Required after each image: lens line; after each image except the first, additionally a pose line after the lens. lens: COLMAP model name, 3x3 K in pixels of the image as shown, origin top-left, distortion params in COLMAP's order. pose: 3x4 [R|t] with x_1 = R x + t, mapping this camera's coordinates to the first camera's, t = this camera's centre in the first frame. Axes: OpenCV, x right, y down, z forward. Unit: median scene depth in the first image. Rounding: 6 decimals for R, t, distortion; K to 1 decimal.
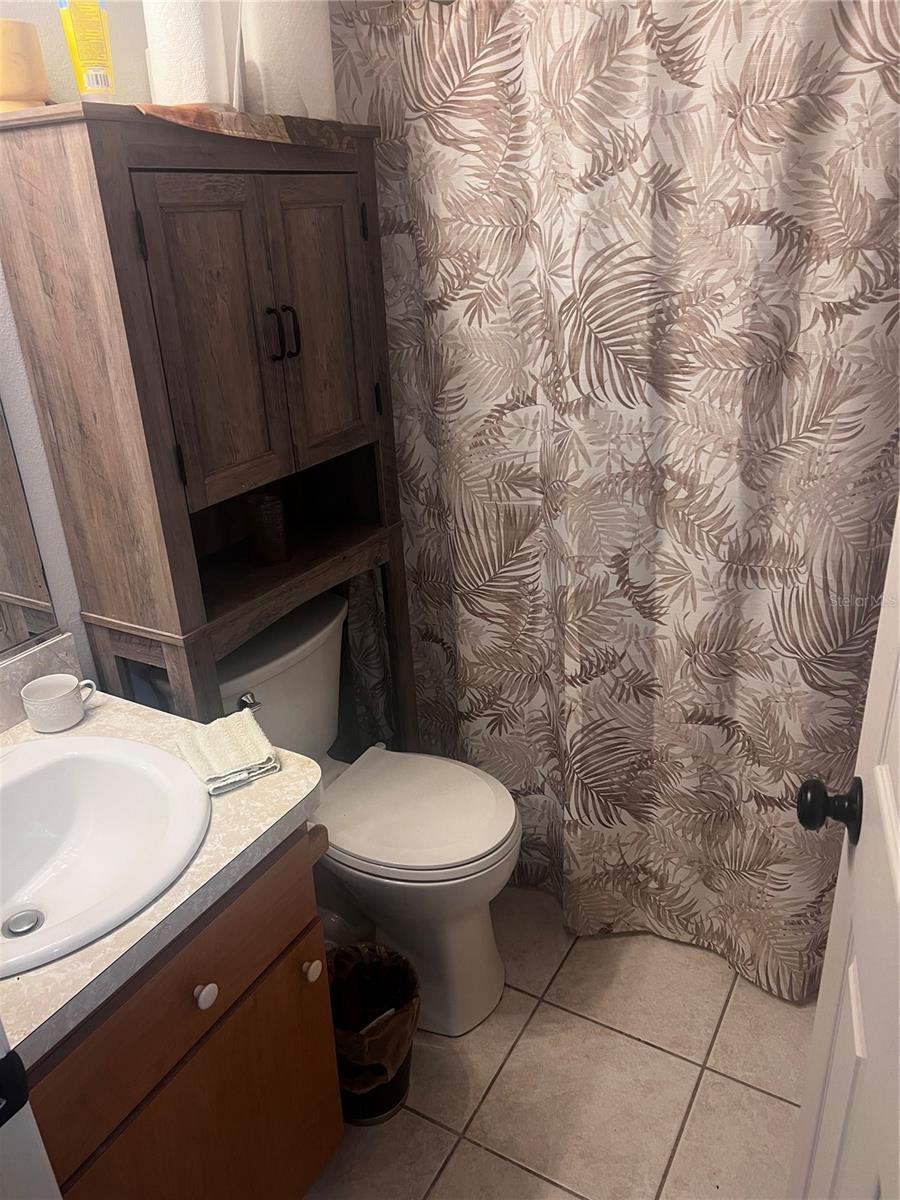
lens RADIAL K [[897.3, 0, 454.1], [0, 897.3, 598.6], [0, 0, 1]] dist [0.035850, -0.021346]
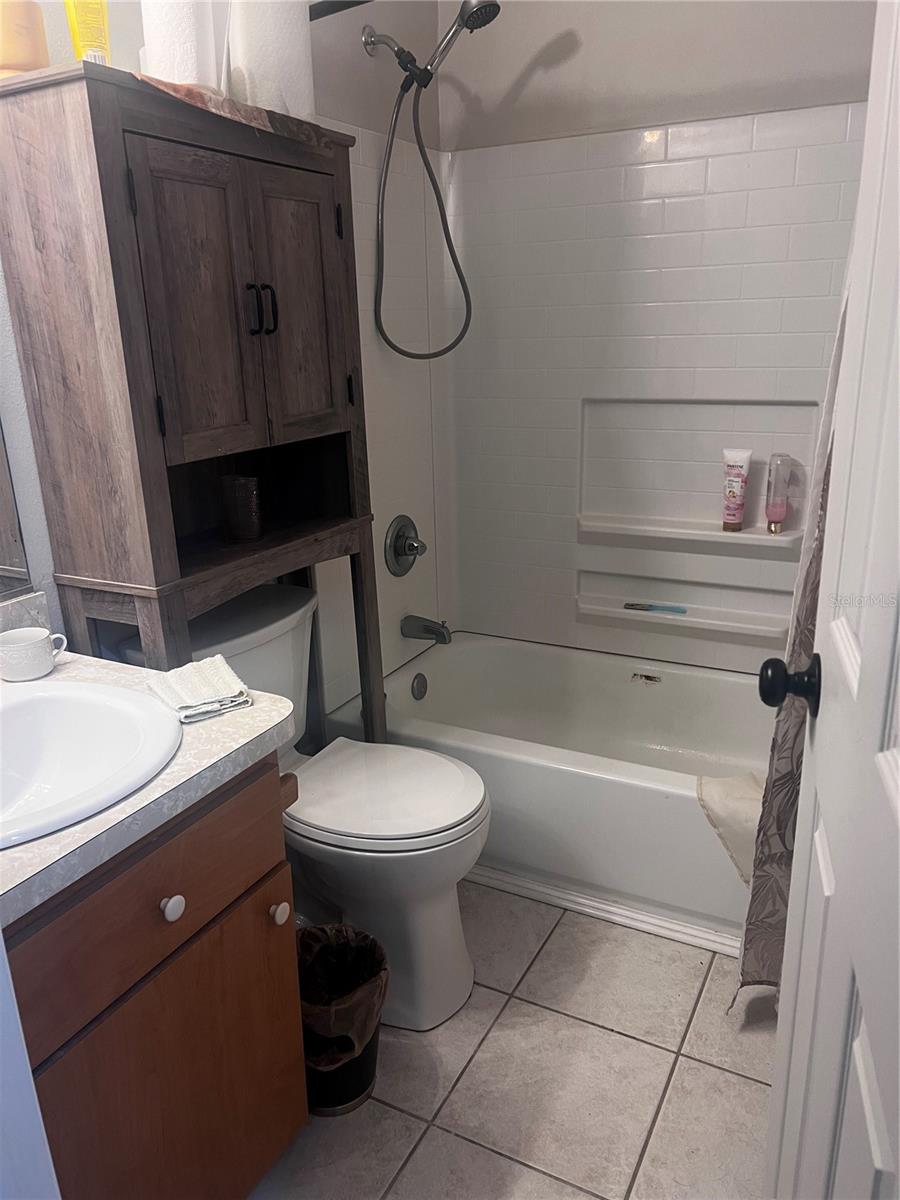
lens RADIAL K [[897.3, 0, 447.8], [0, 897.3, 612.2], [0, 0, 1]] dist [0.035850, -0.021346]
pose [[0.999408, 0.001781, 0.034356, -0.008325], [0.002062, 0.993762, -0.111507, 0.180124], [-0.034341, 0.111512, 0.993170, -0.014631]]
